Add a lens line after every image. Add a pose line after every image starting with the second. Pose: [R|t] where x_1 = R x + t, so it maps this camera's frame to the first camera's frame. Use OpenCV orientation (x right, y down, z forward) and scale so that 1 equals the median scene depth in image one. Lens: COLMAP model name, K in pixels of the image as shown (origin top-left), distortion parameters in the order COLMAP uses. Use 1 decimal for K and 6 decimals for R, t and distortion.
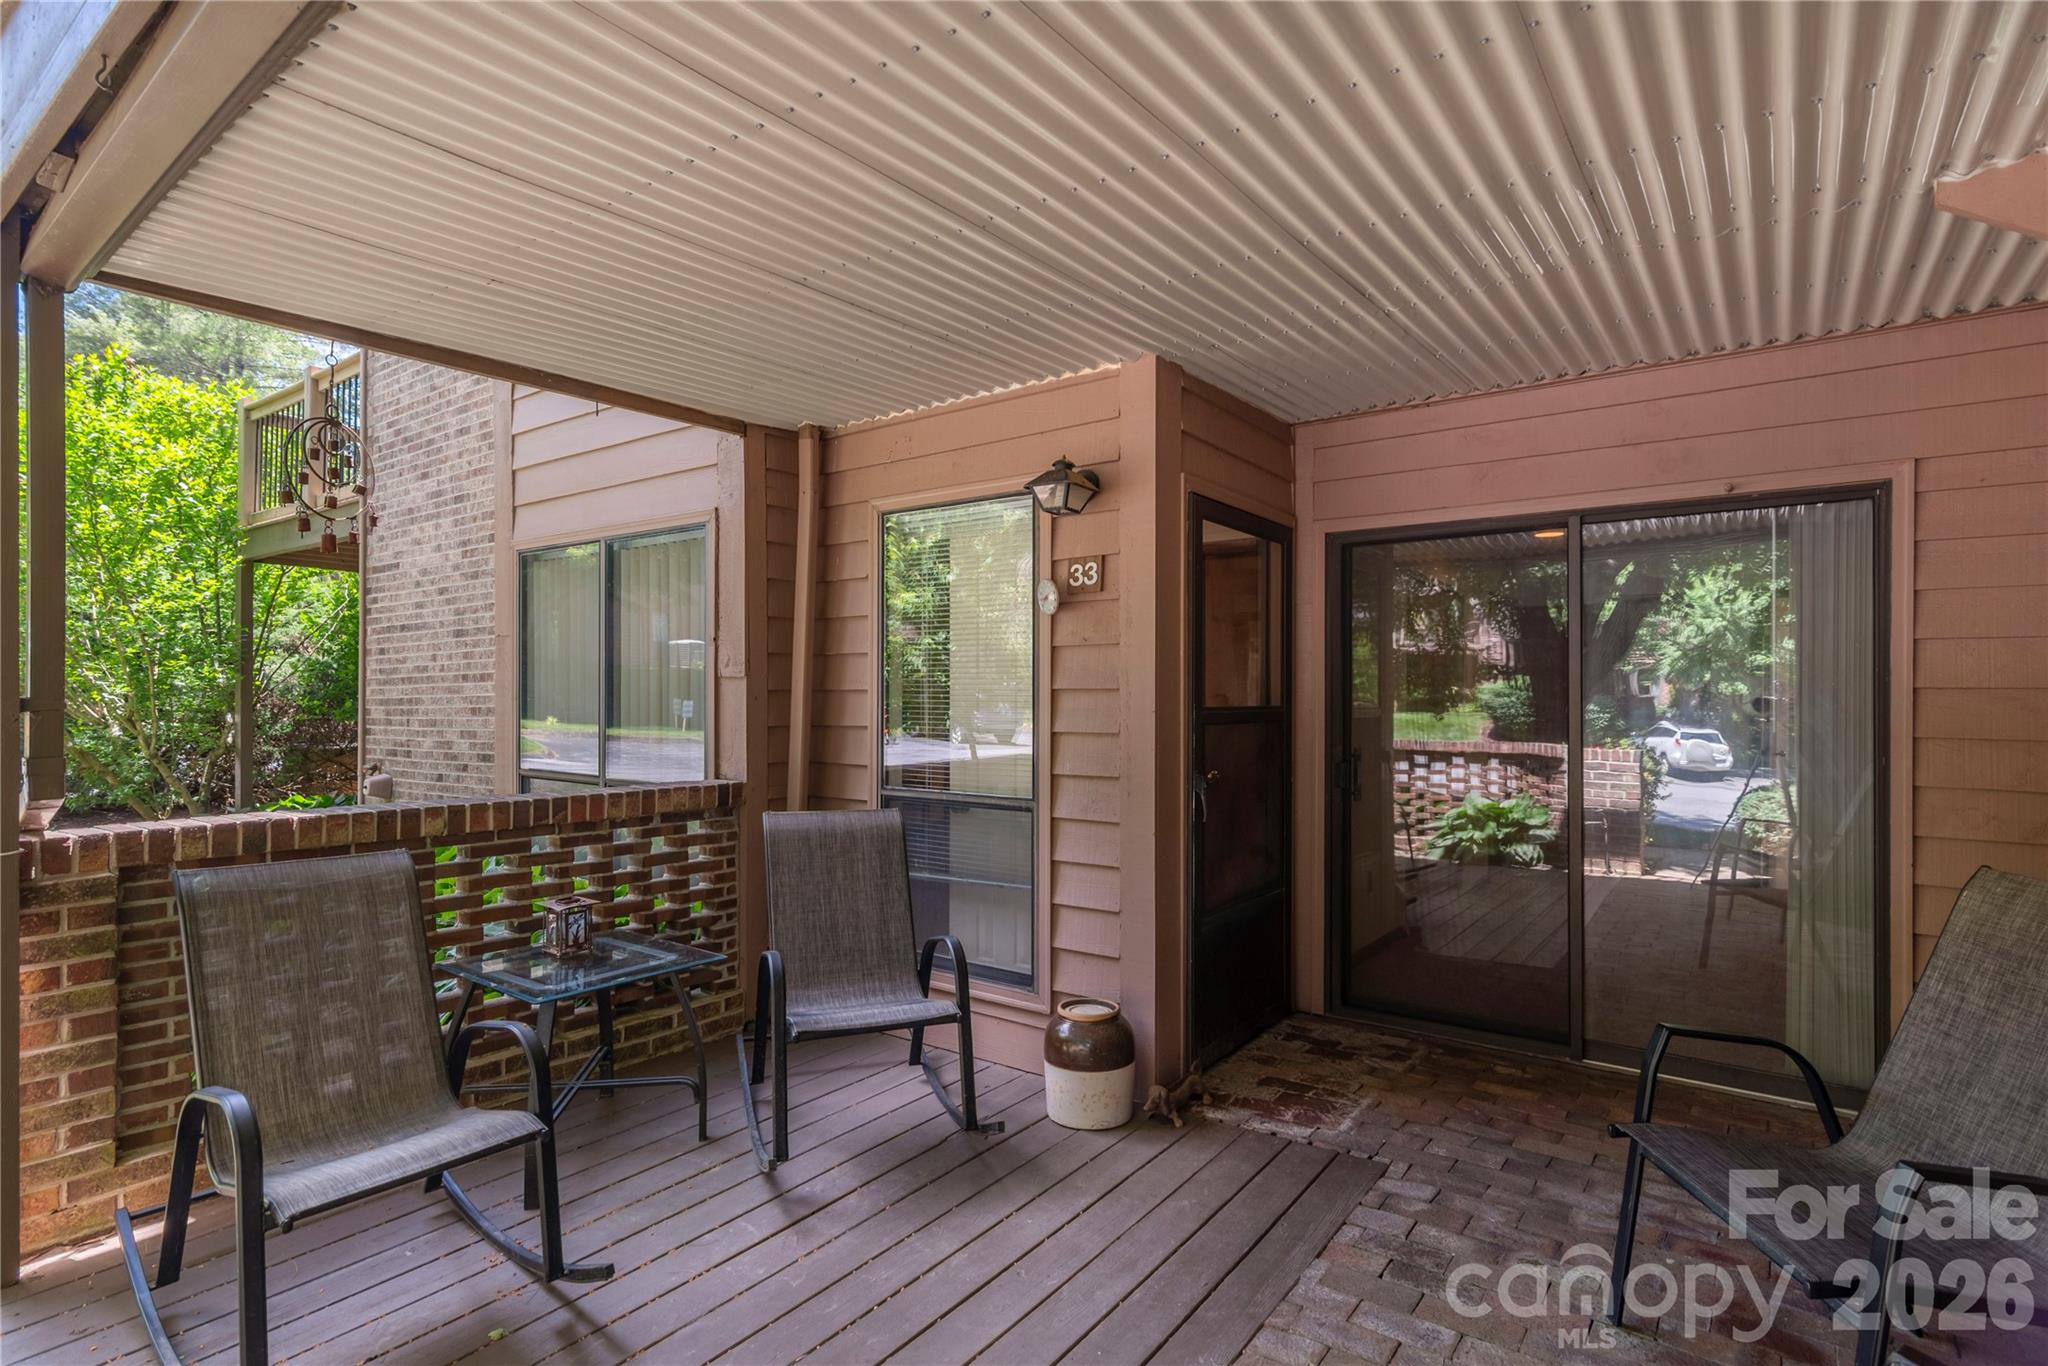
lens RADIAL K [[1008.1, 0, 1005.6], [0, 1008.1, 693.0], [0, 0, 1]] dist [-0.000091, 0.001466]
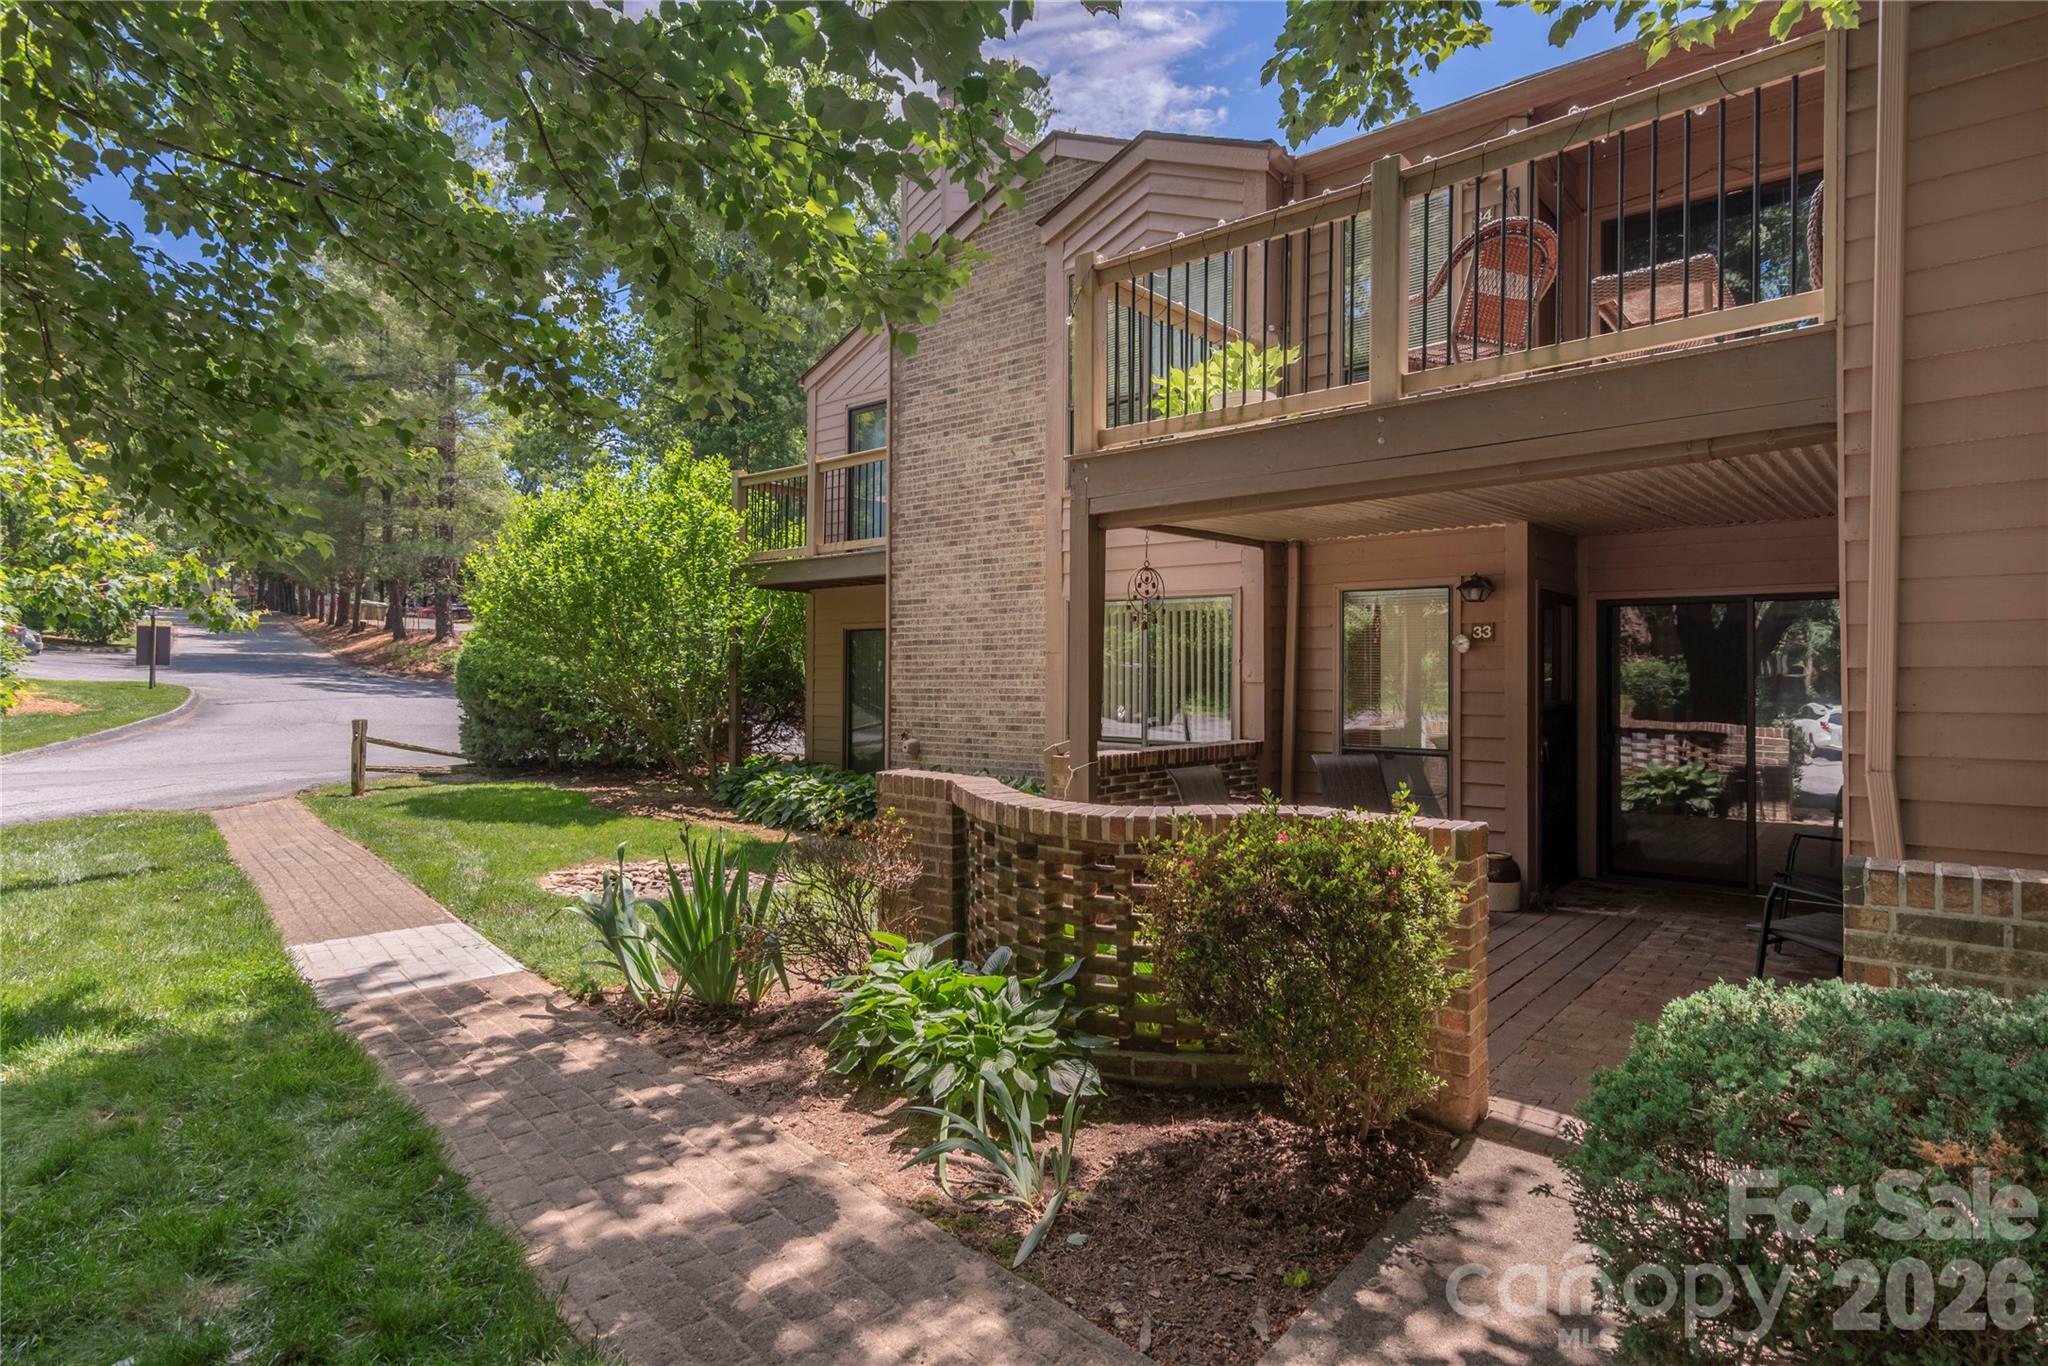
lens RADIAL K [[1031.5, 0, 1035.4], [0, 1031.5, 666.2], [0, 0, 1]] dist [0.006314, -0.000376]
pose [[0.997593, 0.001161, -0.069335, -0.355816], [-0.001441, 0.999991, -0.003991, -0.024280], [0.069329, 0.004081, 0.997585, -0.571615]]
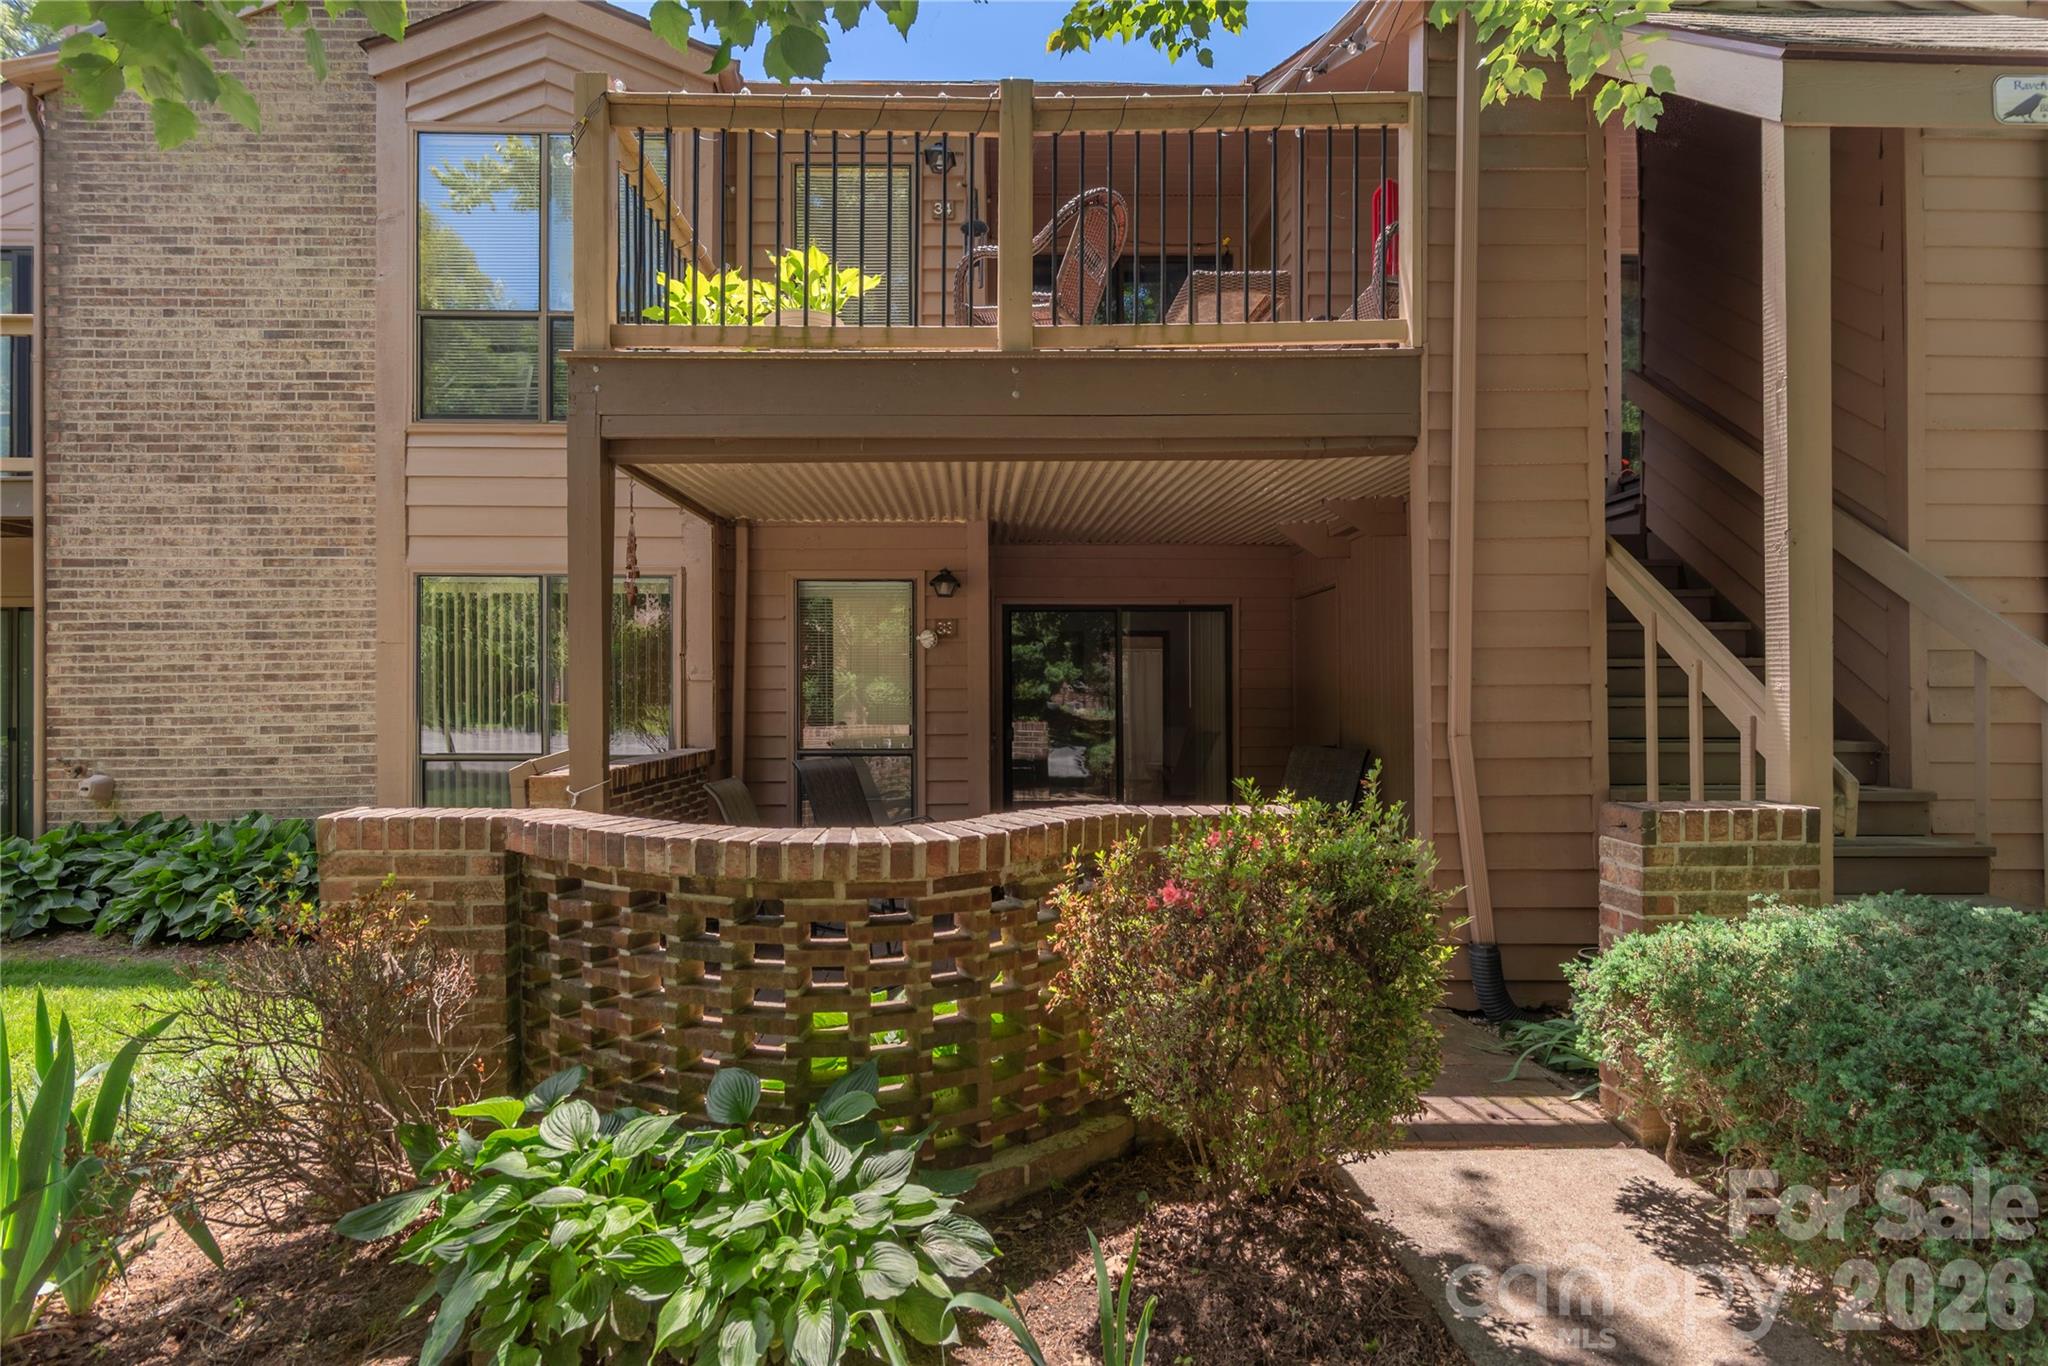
lens RADIAL K [[1008.1, 0, 979.5], [0, 1008.1, 692.3], [0, 0, 1]] dist [-0.000091, 0.001466]
pose [[0.799653, -0.002461, 0.600458, -0.567459], [0.001537, 0.999997, 0.002051, -0.000161], [-0.600461, -0.000717, 0.799654, -0.313178]]
